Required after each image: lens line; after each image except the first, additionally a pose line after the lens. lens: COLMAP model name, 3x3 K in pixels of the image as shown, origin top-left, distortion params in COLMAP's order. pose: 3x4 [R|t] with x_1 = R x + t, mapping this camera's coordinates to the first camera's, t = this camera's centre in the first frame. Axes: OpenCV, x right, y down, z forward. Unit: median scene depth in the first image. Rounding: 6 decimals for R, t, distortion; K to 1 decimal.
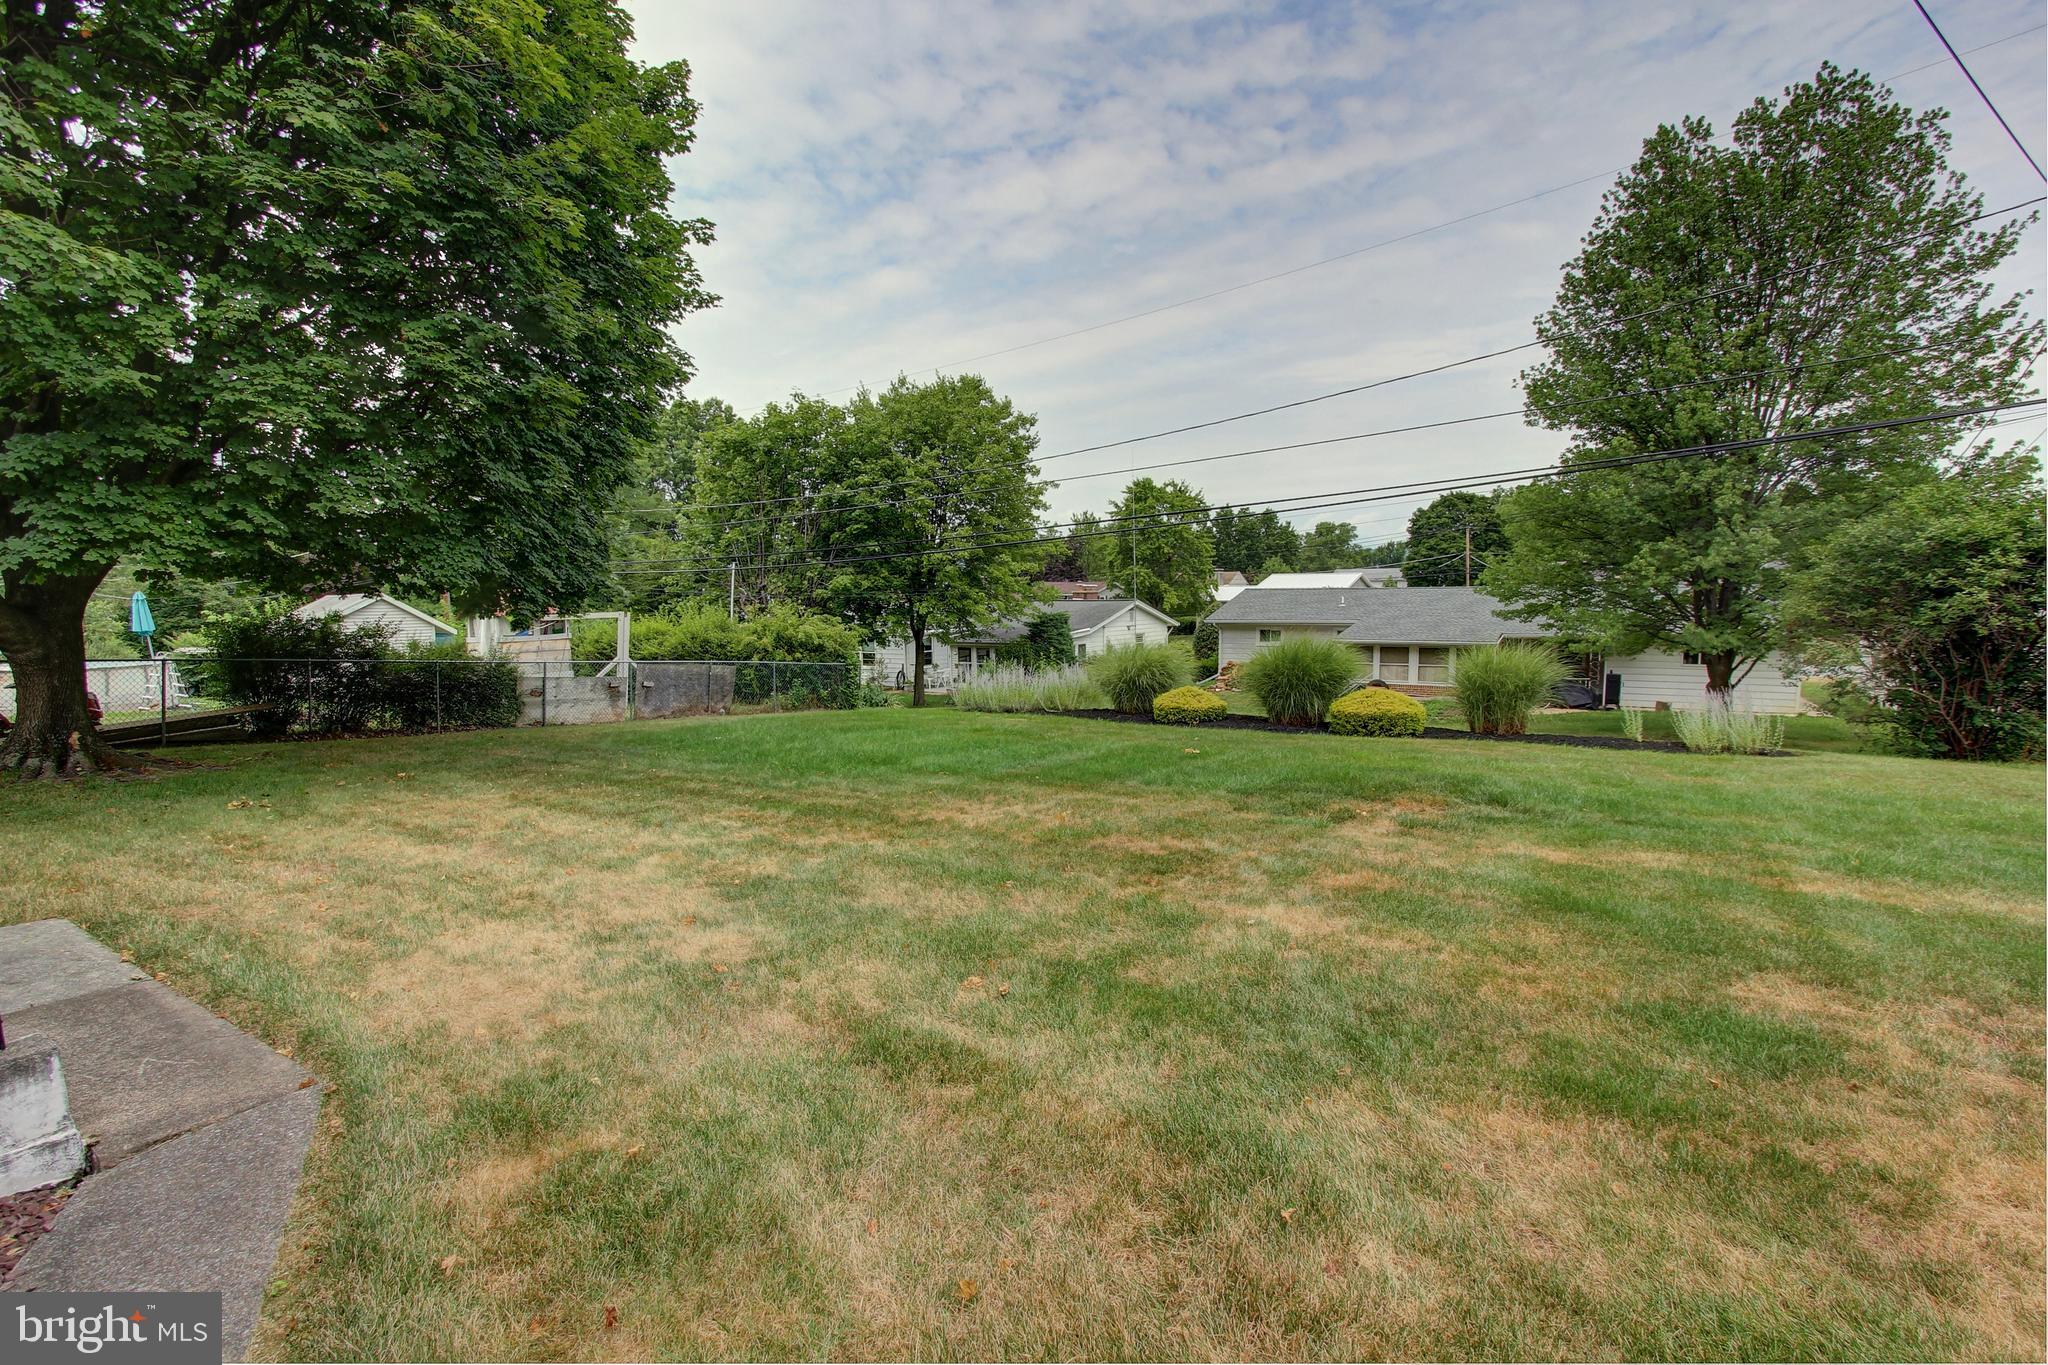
lens RADIAL K [[939.8, 0, 1021.5], [0, 939.8, 685.6], [0, 0, 1]] dist [-0.018119, 0.002823]
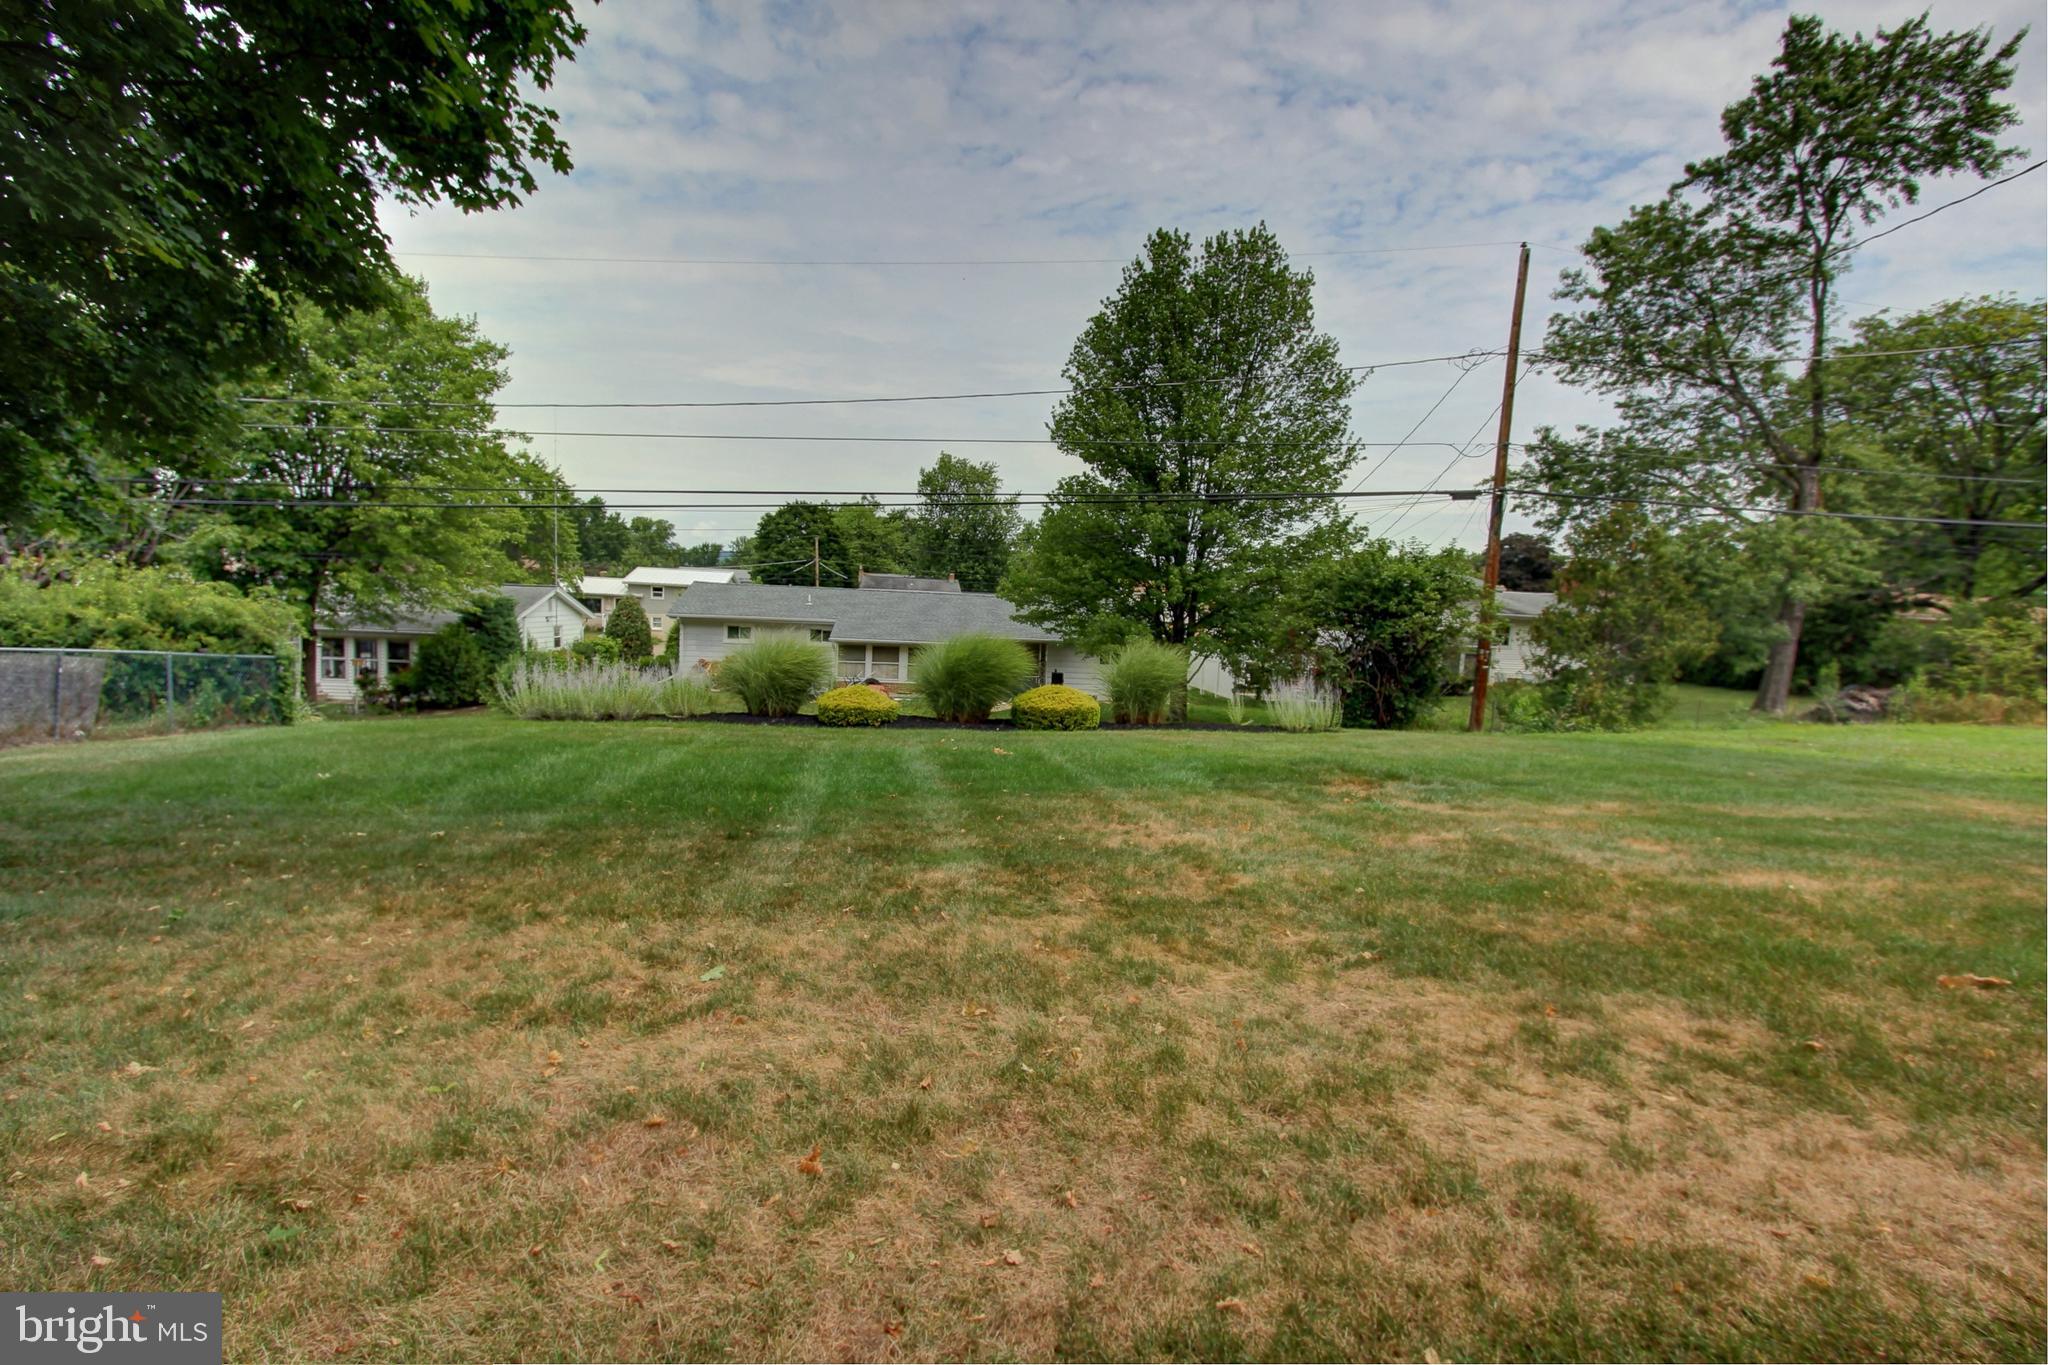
lens RADIAL K [[939.8, 0, 1028.8], [0, 939.8, 677.6], [0, 0, 1]] dist [-0.018119, 0.002823]
pose [[0.748999, -0.003839, 0.662560, -0.227117], [0.009272, 0.999946, -0.004687, -0.000052], [-0.662506, 0.009654, 0.748995, 0.149199]]
